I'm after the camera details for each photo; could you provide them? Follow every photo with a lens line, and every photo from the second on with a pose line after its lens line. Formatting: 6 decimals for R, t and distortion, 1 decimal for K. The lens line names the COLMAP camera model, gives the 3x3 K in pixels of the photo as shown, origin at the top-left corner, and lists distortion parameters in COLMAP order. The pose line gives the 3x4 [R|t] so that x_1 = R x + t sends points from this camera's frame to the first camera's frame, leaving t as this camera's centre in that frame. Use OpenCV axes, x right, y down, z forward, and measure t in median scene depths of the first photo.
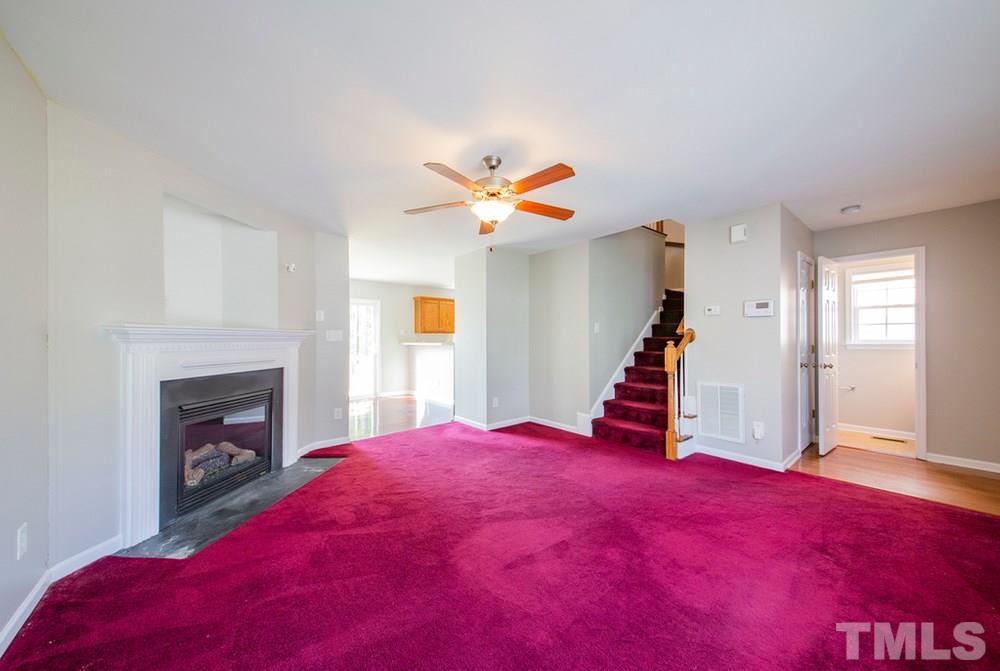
lens RADIAL K [[350.1, 0, 500.5], [0, 350.1, 333.6], [0, 0, 1]] dist [0.039512, -0.000135]
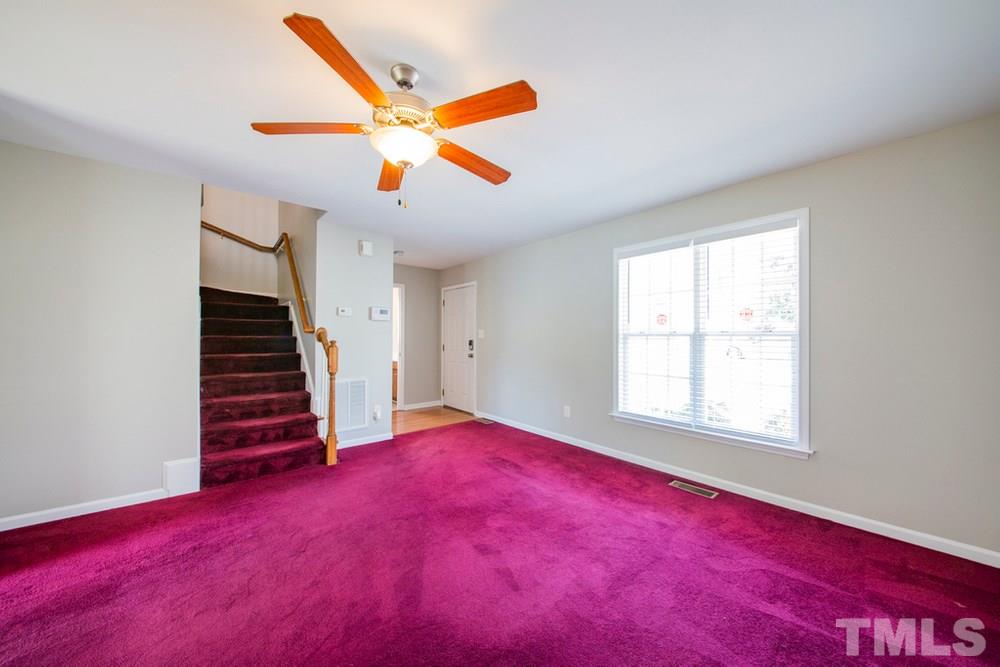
lens RADIAL K [[347.6, 0, 500.0], [0, 347.6, 333.5], [0, 0, 1]] dist [0.010581, -0.005775]
pose [[0.000242, 0.018478, 0.999829, -0.471122], [-0.016256, 0.999697, -0.018472, 0.012451], [-0.999868, -0.016249, 0.000543, 0.563814]]
